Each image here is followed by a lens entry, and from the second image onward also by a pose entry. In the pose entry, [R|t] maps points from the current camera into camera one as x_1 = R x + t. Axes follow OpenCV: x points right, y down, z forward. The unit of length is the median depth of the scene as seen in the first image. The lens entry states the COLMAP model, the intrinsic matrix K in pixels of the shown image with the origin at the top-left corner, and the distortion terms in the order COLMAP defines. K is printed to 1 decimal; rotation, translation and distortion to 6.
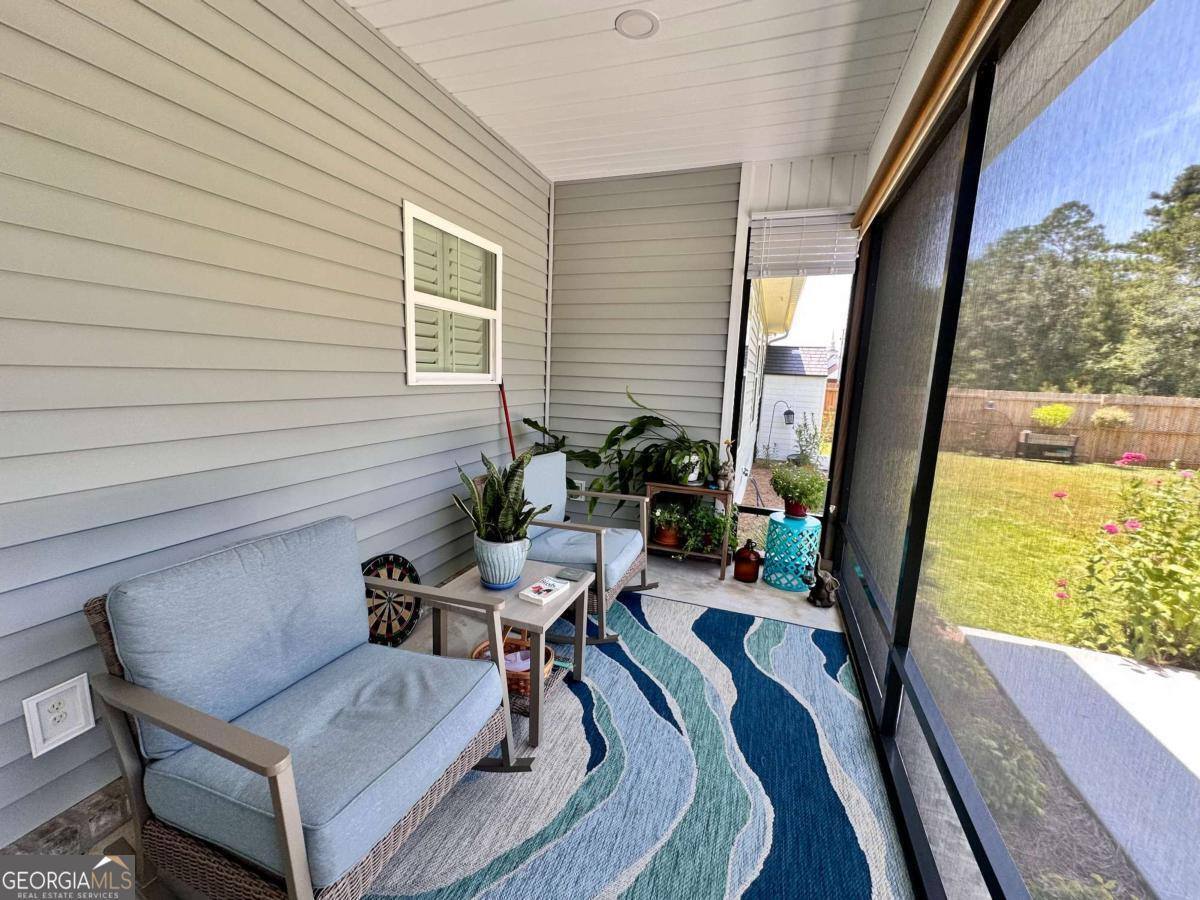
lens RADIAL K [[479.5, 0, 598.9], [0, 479.5, 448.9], [0, 0, 1]] dist [-0.006675, 0.001549]
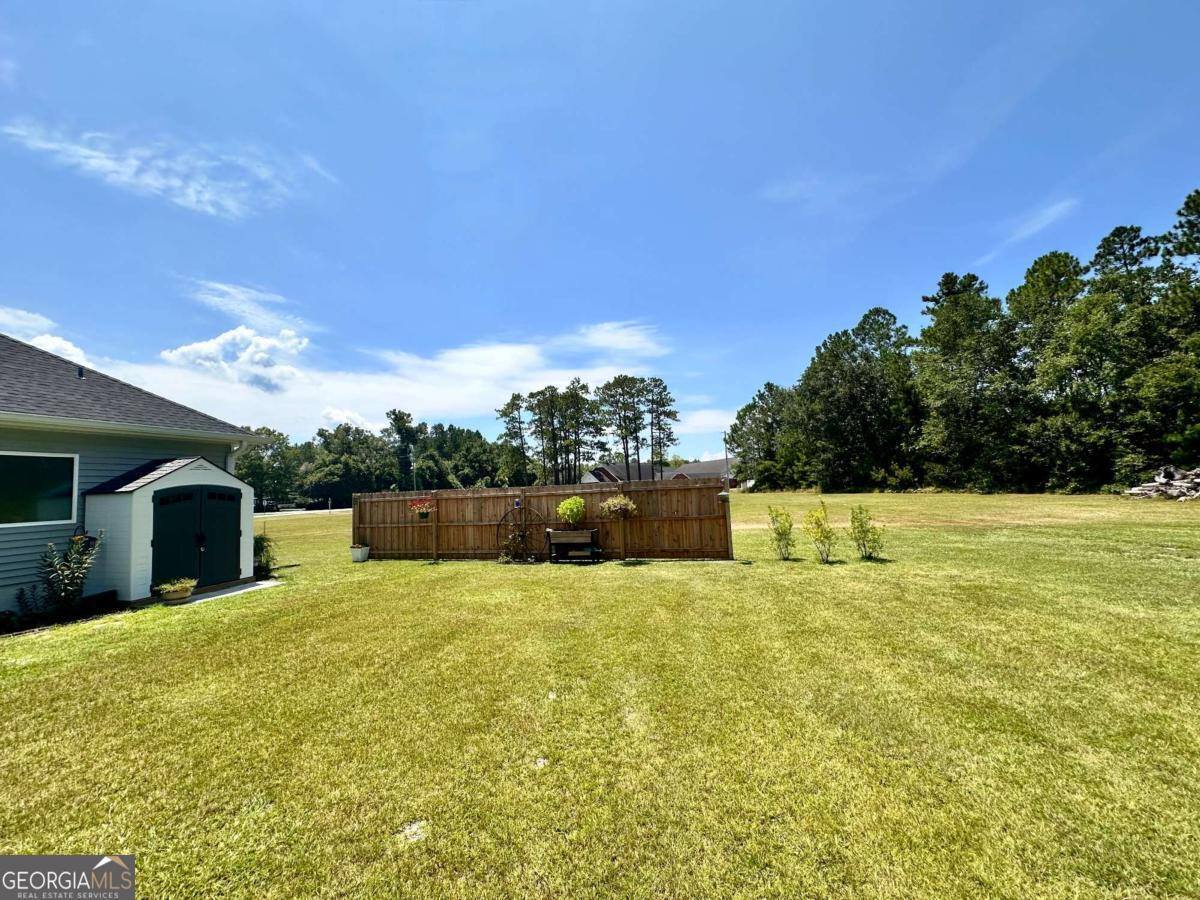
lens RADIAL K [[479.5, 0, 601.6], [0, 479.5, 448.2], [0, 0, 1]] dist [-0.006675, 0.001549]
pose [[0.993882, -0.075349, 0.080758, 0.886510], [0.092494, 0.967416, -0.235693, 0.034189], [-0.060367, 0.241721, 0.968466, 0.090071]]
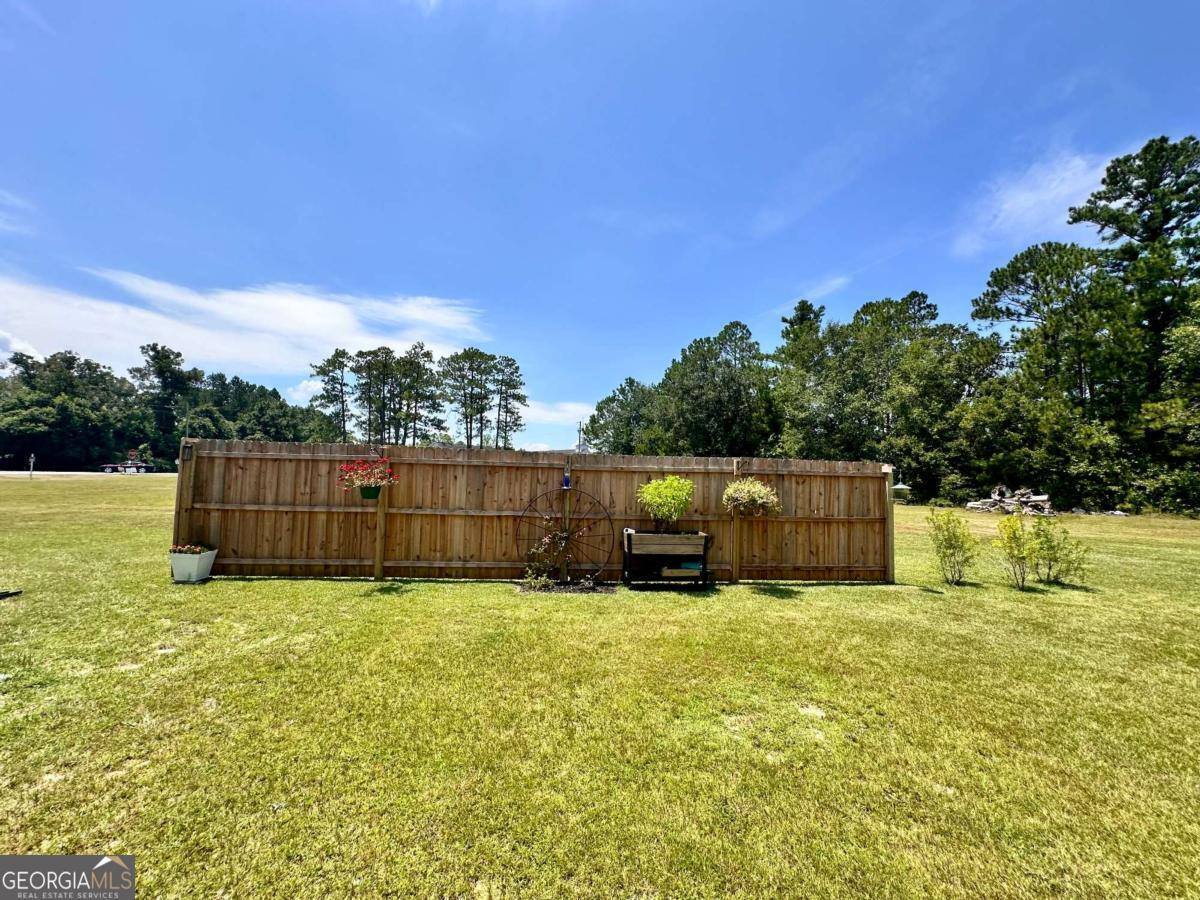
lens RADIAL K [[479.5, 0, 599.0], [0, 479.5, 450.3], [0, 0, 1]] dist [-0.006675, 0.001549]
pose [[0.902519, 0.010199, 0.430528, 0.614875], [0.073951, 0.981199, -0.178267, -0.030085], [-0.424252, 0.192728, 0.884797, 0.518854]]
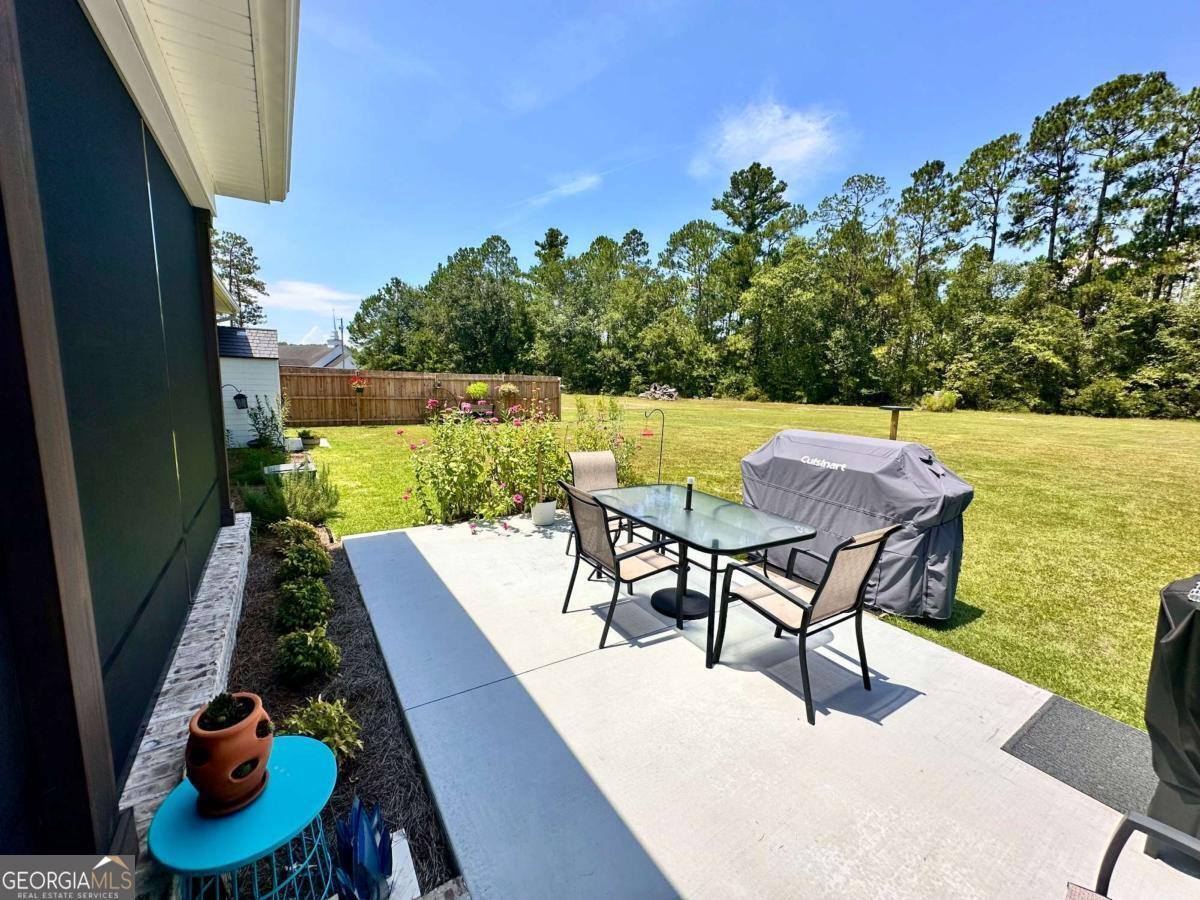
lens RADIAL K [[479.5, 0, 599.1], [0, 479.5, 451.6], [0, 0, 1]] dist [-0.006675, 0.001549]
pose [[0.598054, -0.139611, 0.789202, 0.041114], [0.120134, 0.989201, 0.083955, 0.028381], [-0.792401, 0.044601, 0.608368, -0.104964]]
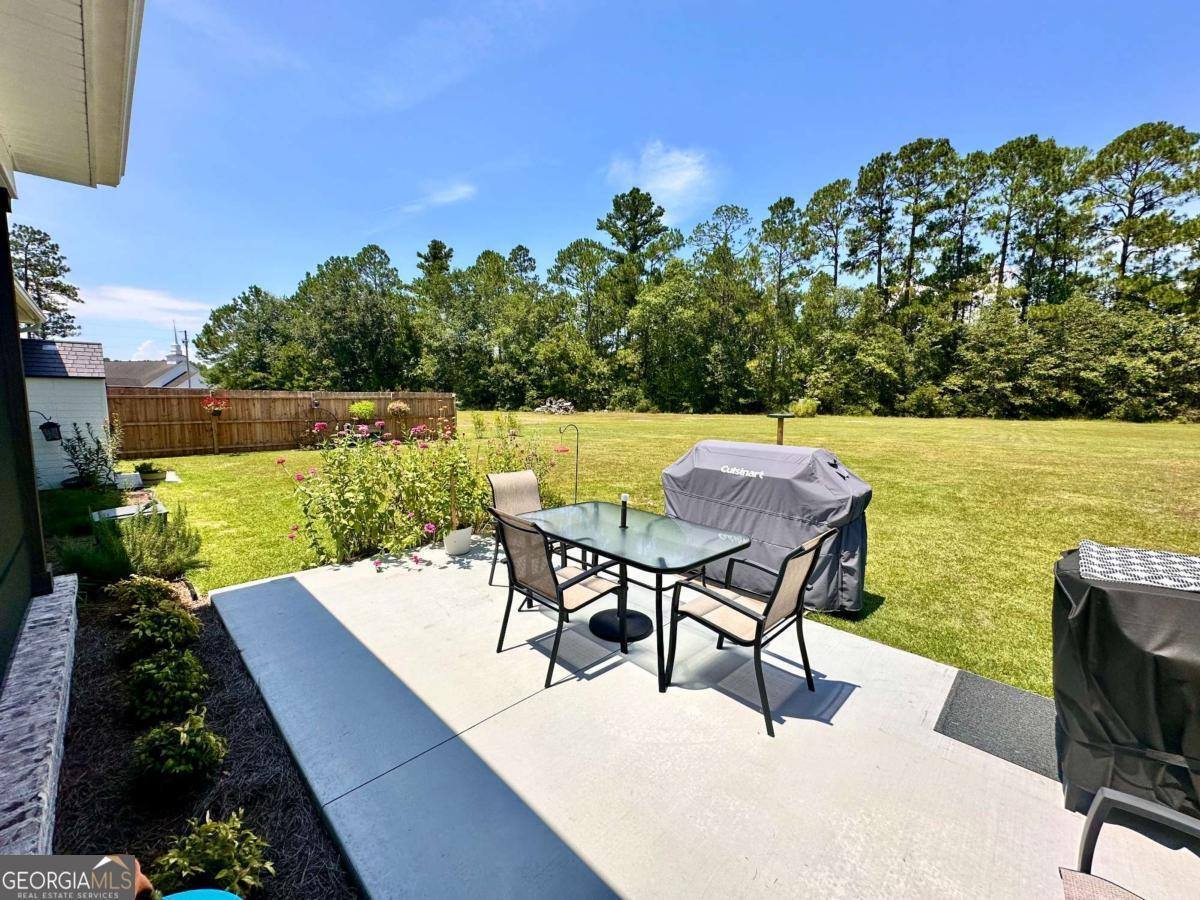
lens RADIAL K [[479.5, 0, 599.0], [0, 479.5, 451.5], [0, 0, 1]] dist [-0.006675, 0.001549]
pose [[0.407665, -0.139539, 0.902407, 0.043248], [0.150493, 0.985008, 0.084326, 0.024539], [-0.900645, 0.101429, 0.422553, -0.083059]]
